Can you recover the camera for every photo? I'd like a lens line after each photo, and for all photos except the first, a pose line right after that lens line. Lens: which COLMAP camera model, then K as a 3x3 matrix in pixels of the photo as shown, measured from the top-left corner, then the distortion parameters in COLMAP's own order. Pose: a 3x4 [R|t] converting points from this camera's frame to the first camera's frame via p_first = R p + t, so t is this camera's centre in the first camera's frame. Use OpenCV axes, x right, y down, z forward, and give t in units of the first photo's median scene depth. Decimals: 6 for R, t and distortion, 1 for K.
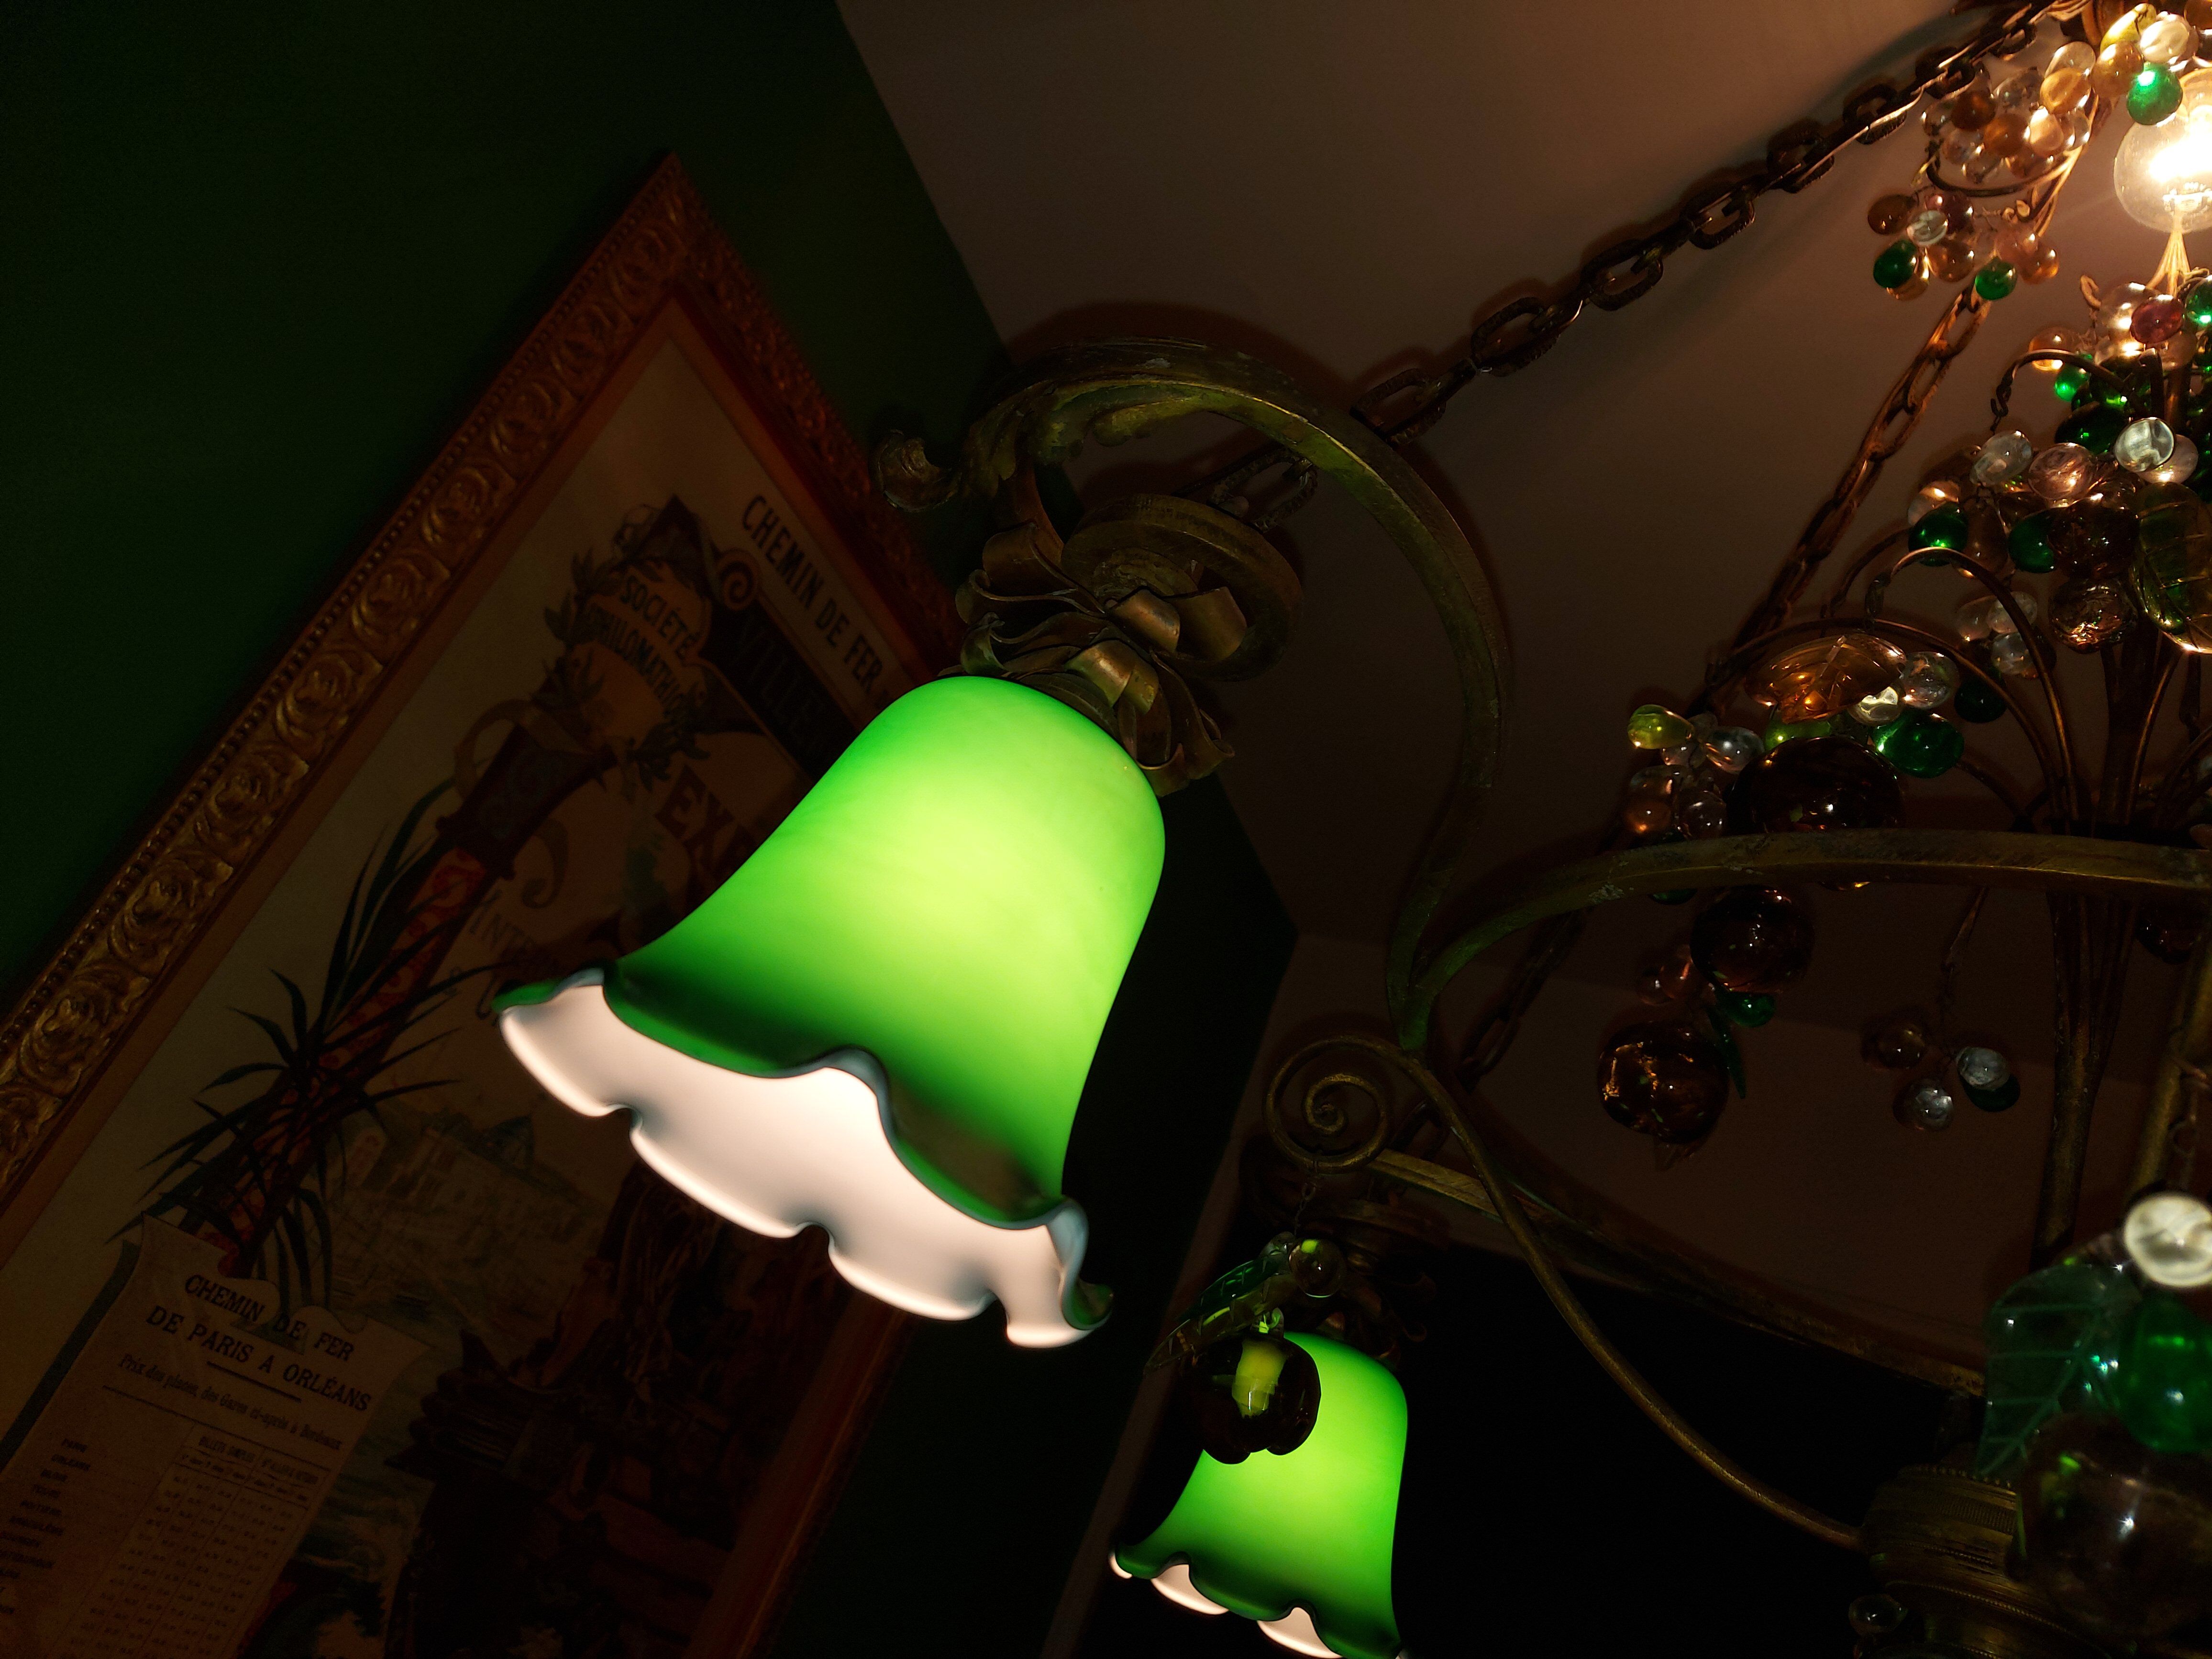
lens RADIAL K [[1593.3, 0, 1092.9], [0, 1593.3, 831.8], [0, 0, 1]] dist [0.066541, -0.072179]
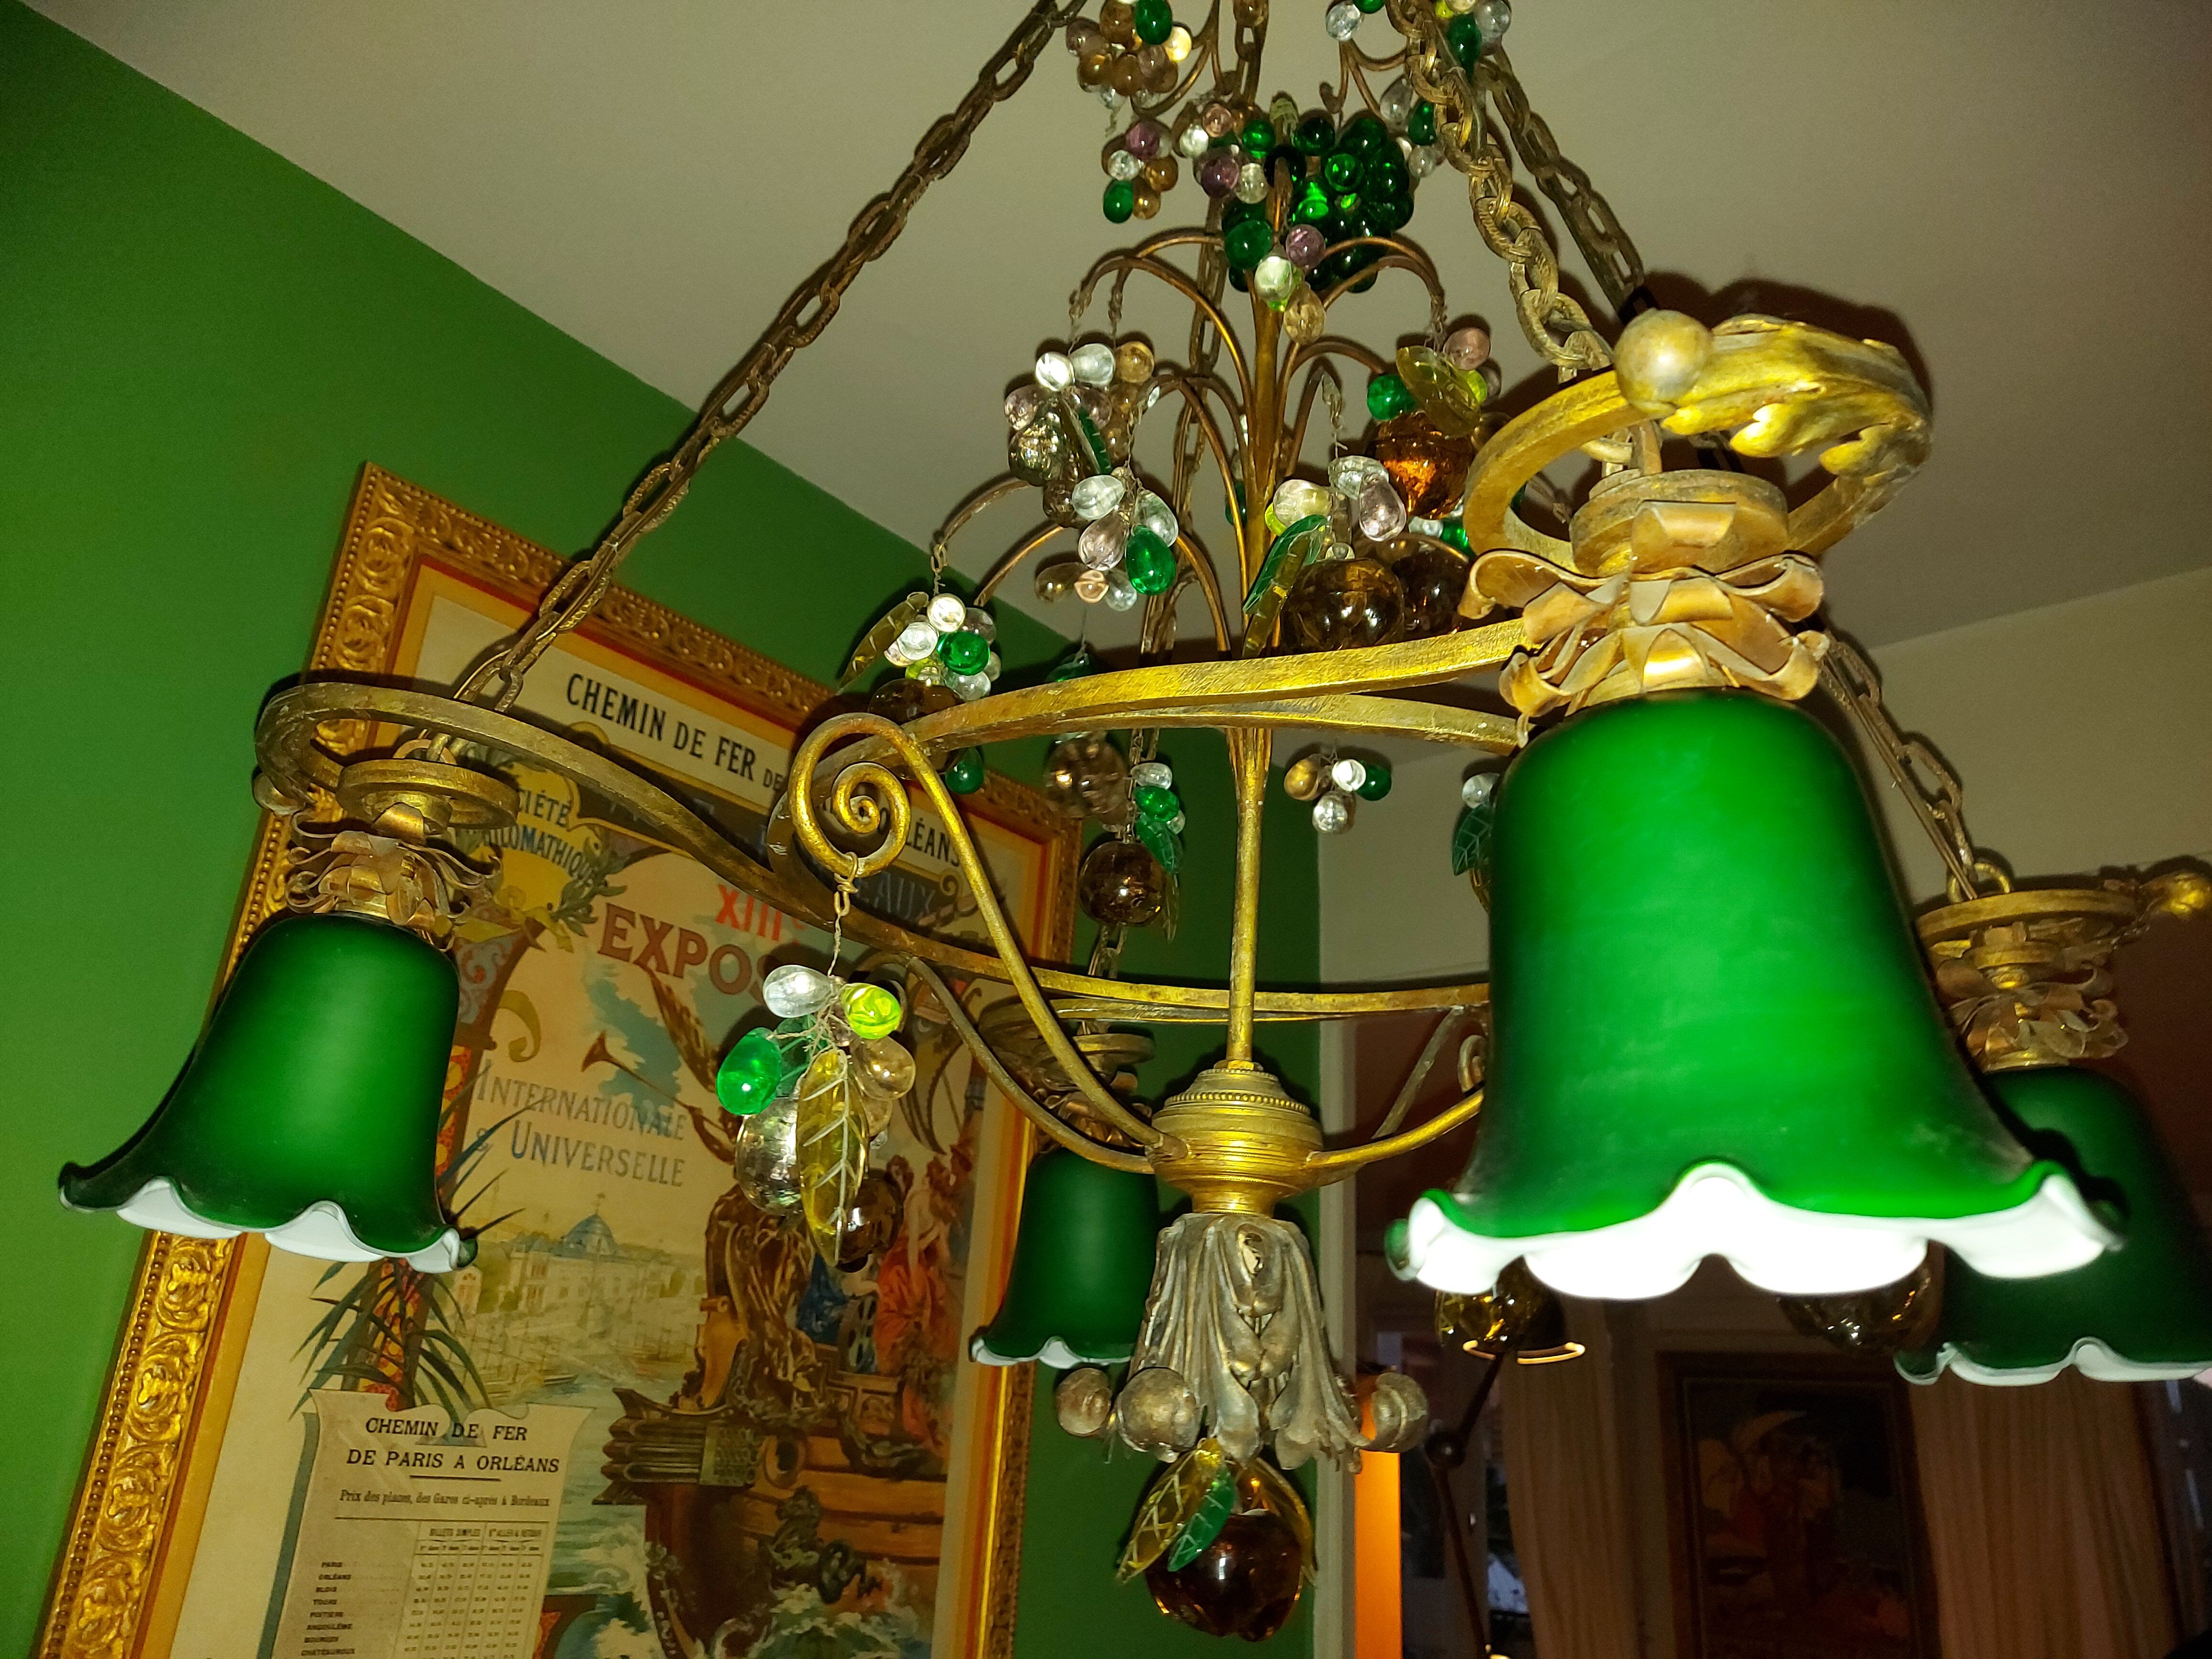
lens RADIAL K [[1593.3, 0, 1105.7], [0, 1593.3, 824.7], [0, 0, 1]] dist [0.066541, -0.072179]
pose [[0.900622, -0.402976, -0.162761, 0.345225], [0.407951, 0.912998, -0.003112, 0.069036], [0.149855, -0.063596, 0.986661, -0.160436]]
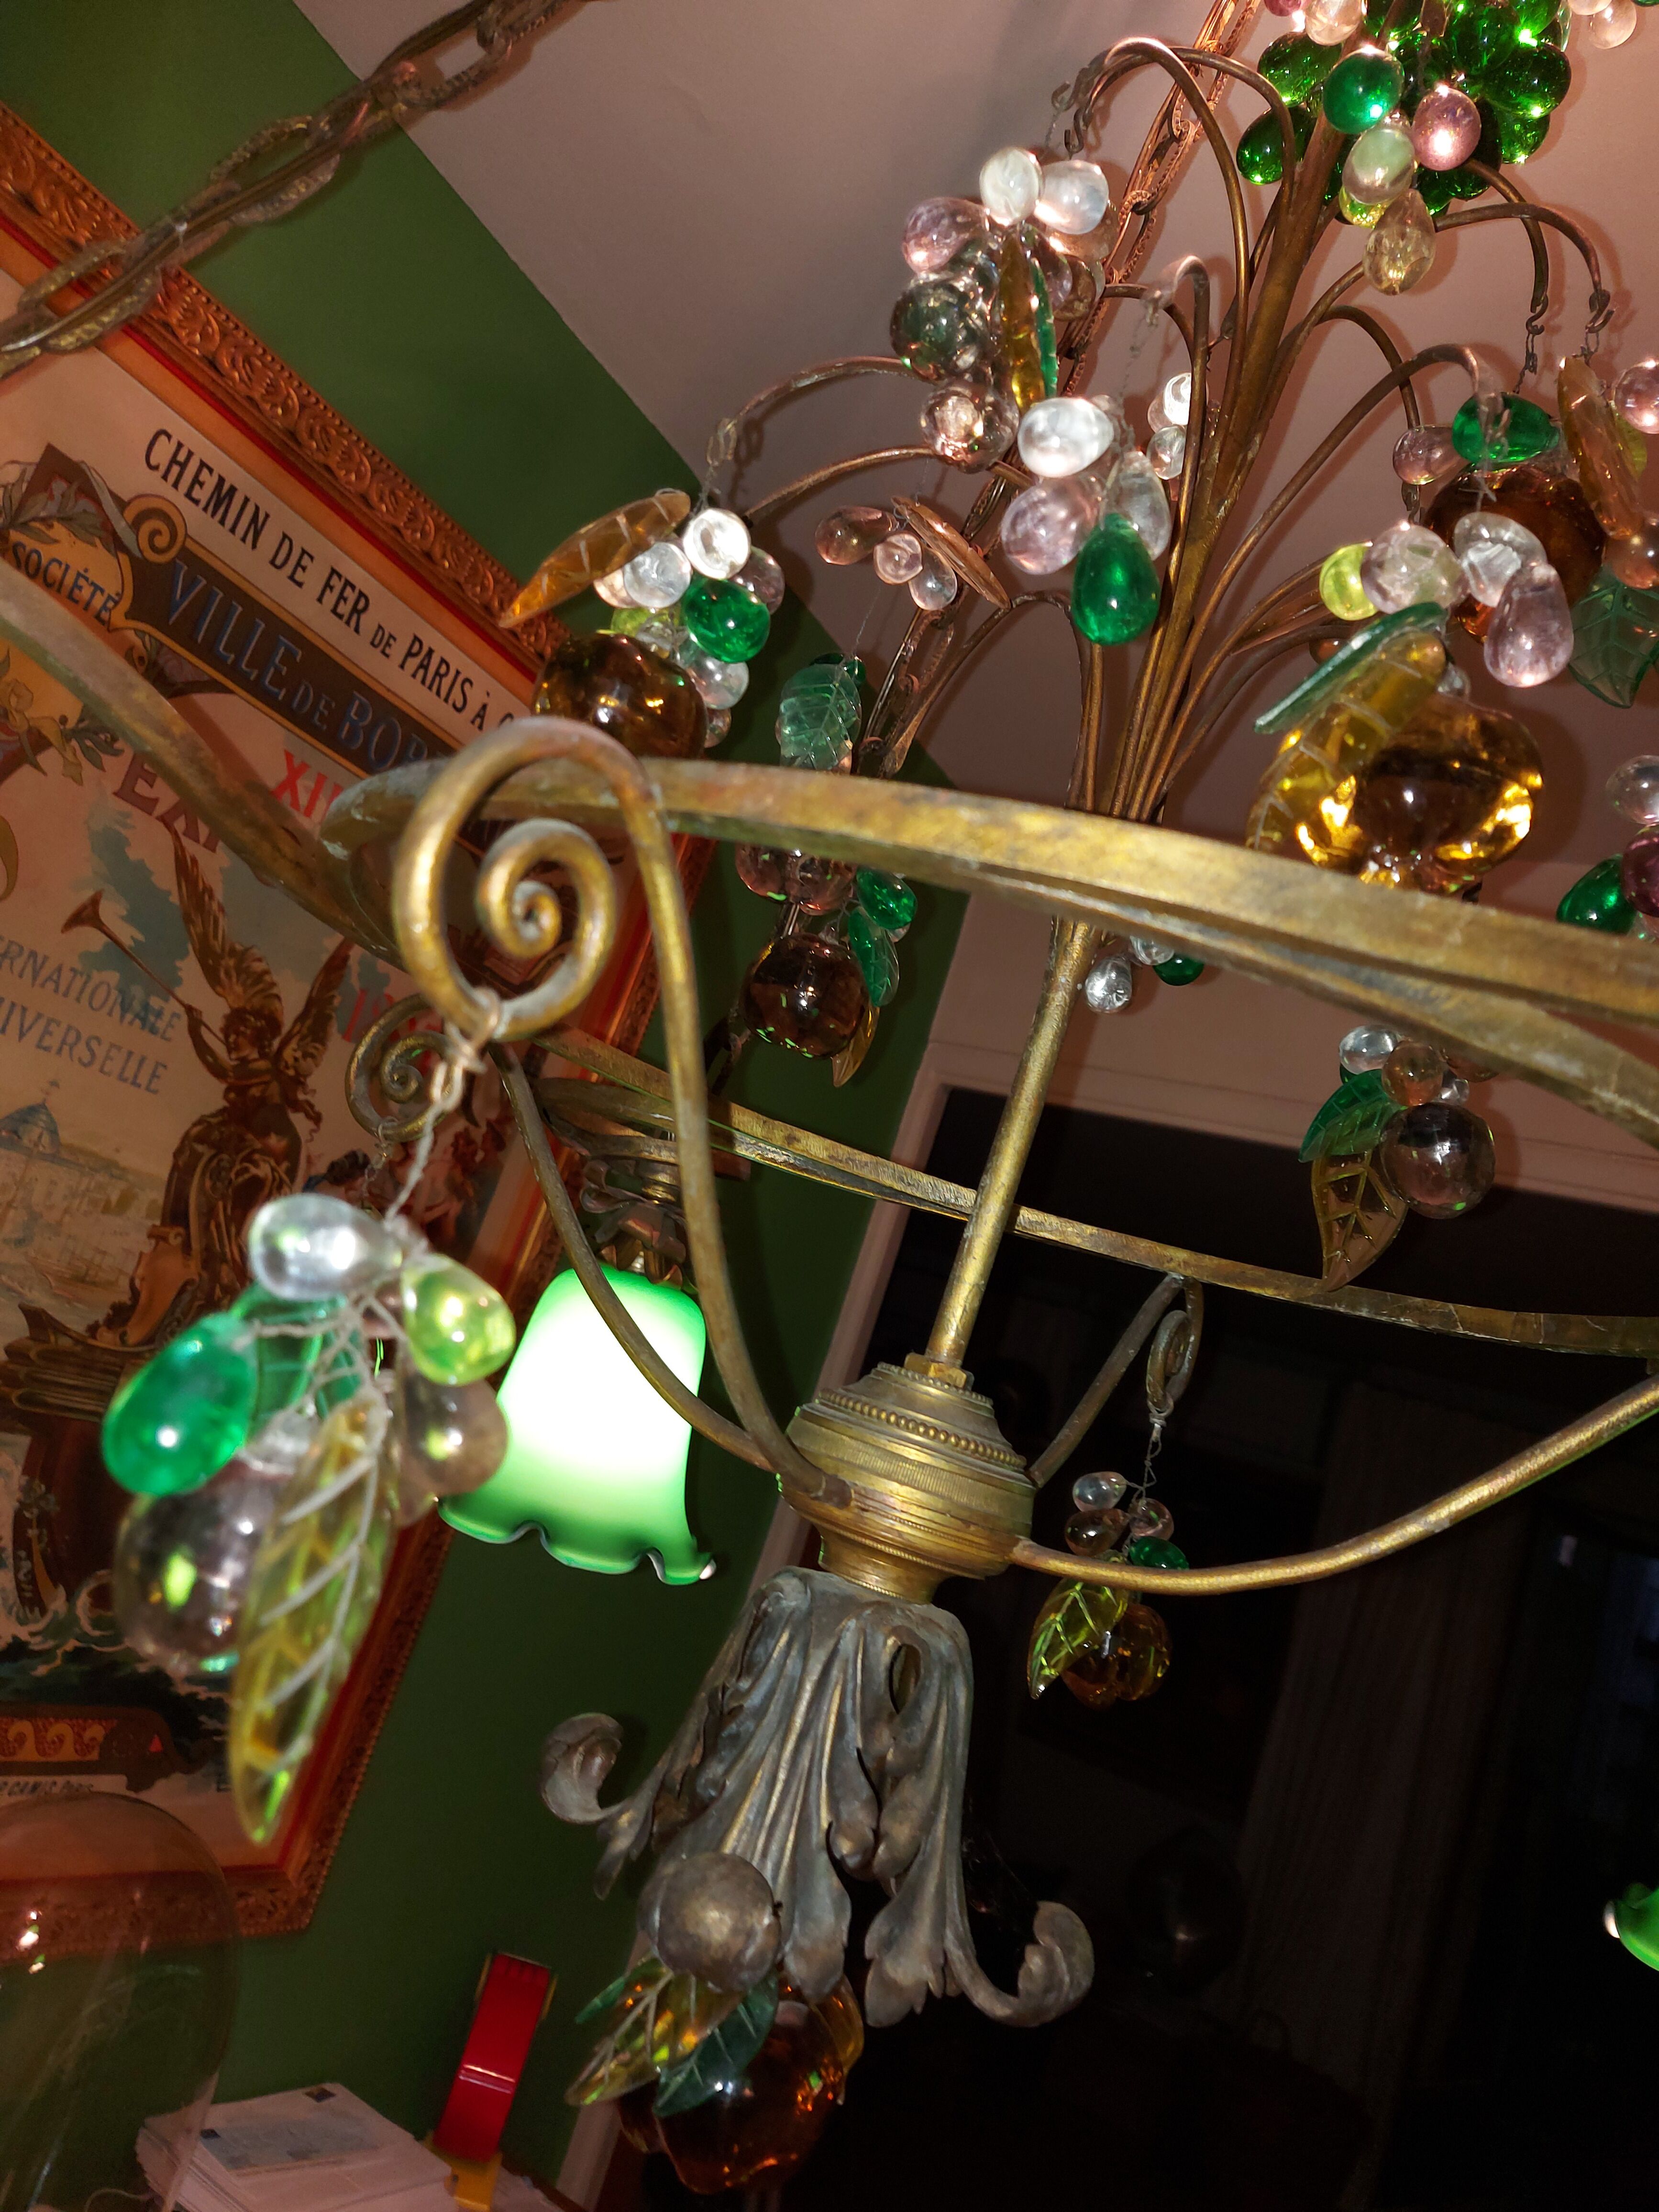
lens RADIAL K [[1593.3, 0, 827.5], [0, 1593.3, 1085.7], [0, 0, 1]] dist [0.066541, -0.072179]
pose [[0.988530, -0.095976, -0.116606, 0.278859], [0.119150, 0.970054, 0.211658, 0.007405], [0.092800, -0.223124, 0.970363, 0.049512]]
